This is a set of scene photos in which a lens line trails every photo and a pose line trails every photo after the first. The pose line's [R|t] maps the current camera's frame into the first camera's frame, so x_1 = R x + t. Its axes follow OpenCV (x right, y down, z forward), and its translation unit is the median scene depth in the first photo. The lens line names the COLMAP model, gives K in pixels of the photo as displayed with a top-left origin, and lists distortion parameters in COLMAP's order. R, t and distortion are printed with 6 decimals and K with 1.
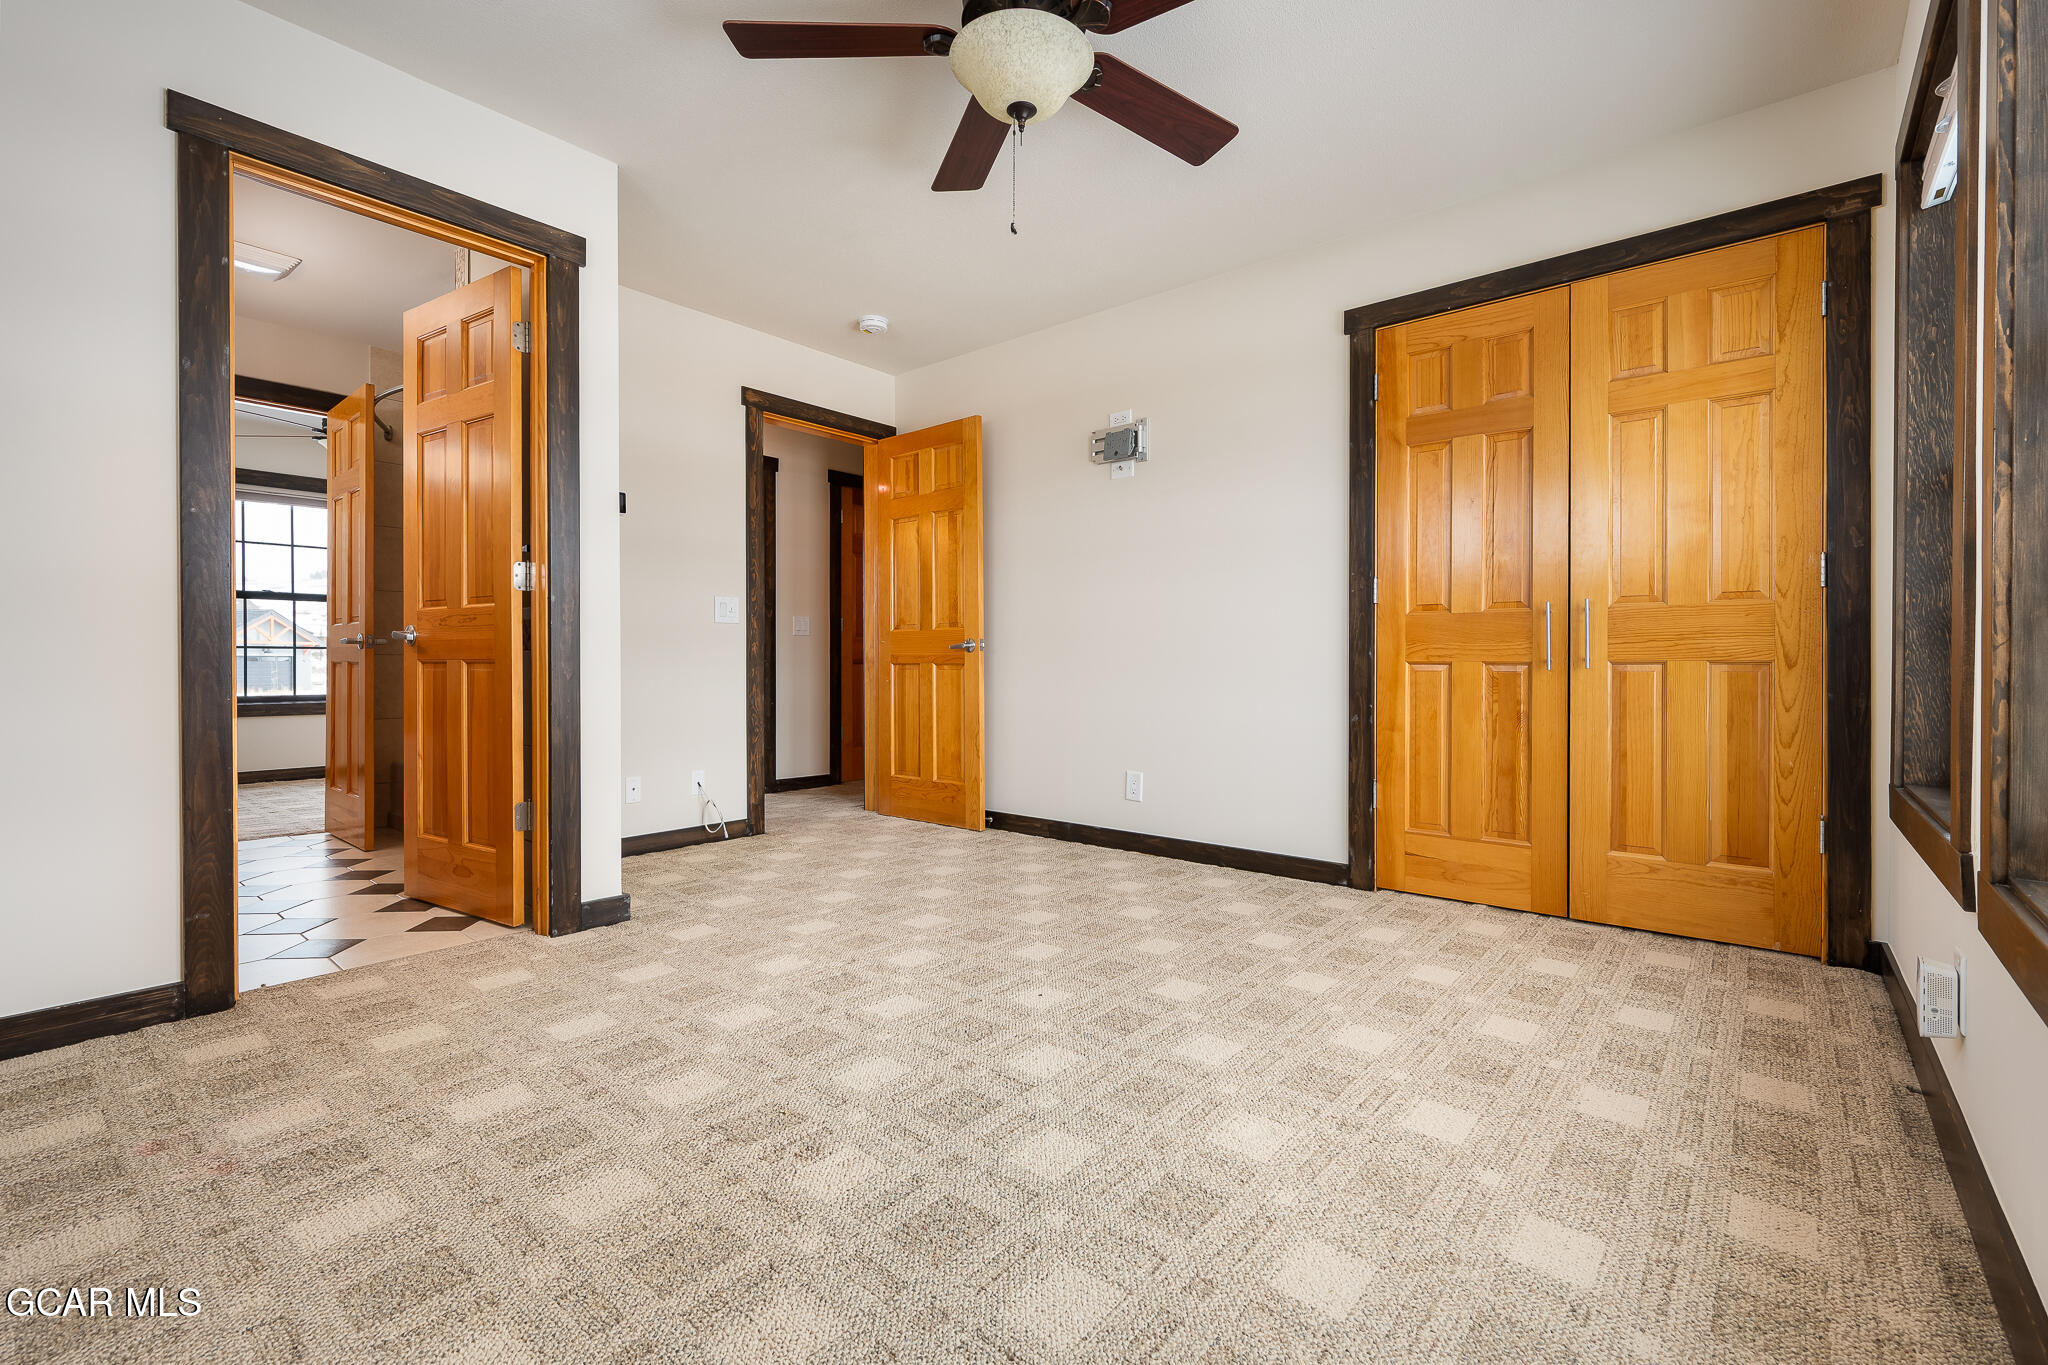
lens RADIAL K [[883.0, 0, 1024.0], [0, 883.0, 682.5], [0, 0, 1]] dist [0.001244, 0.000109]
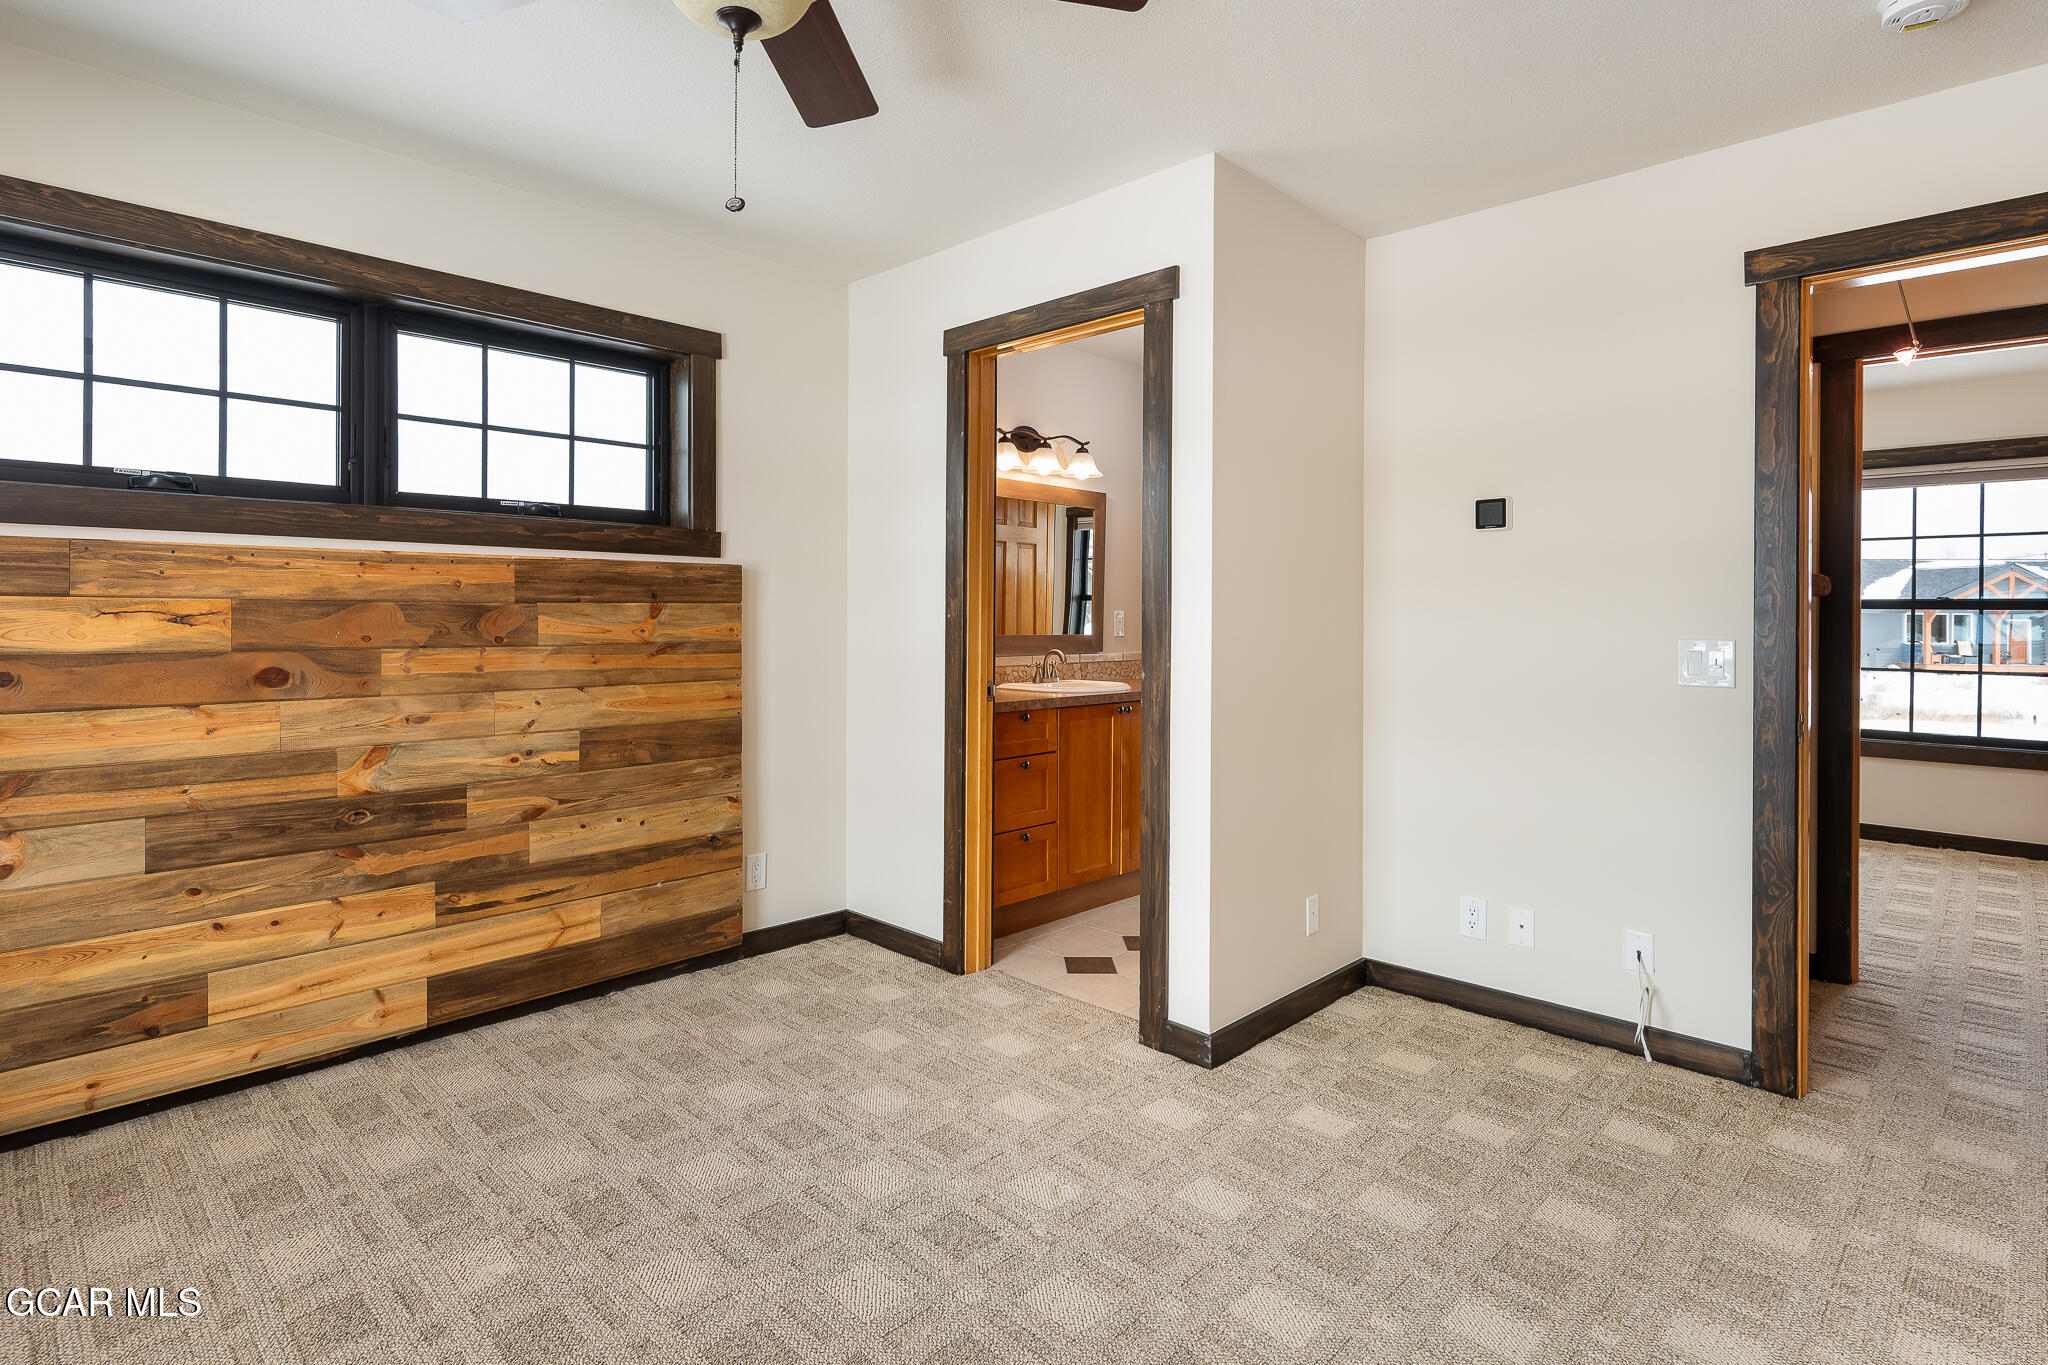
lens RADIAL K [[1010.4, 0, 1022.8], [0, 1010.4, 641.9], [0, 0, 1]] dist [-0.002066, -0.000357]
pose [[-0.080657, -0.007092, -0.996717, 0.503269], [-0.035430, 0.999363, -0.004244, -0.113816], [0.996112, 0.034972, -0.080857, 0.913282]]
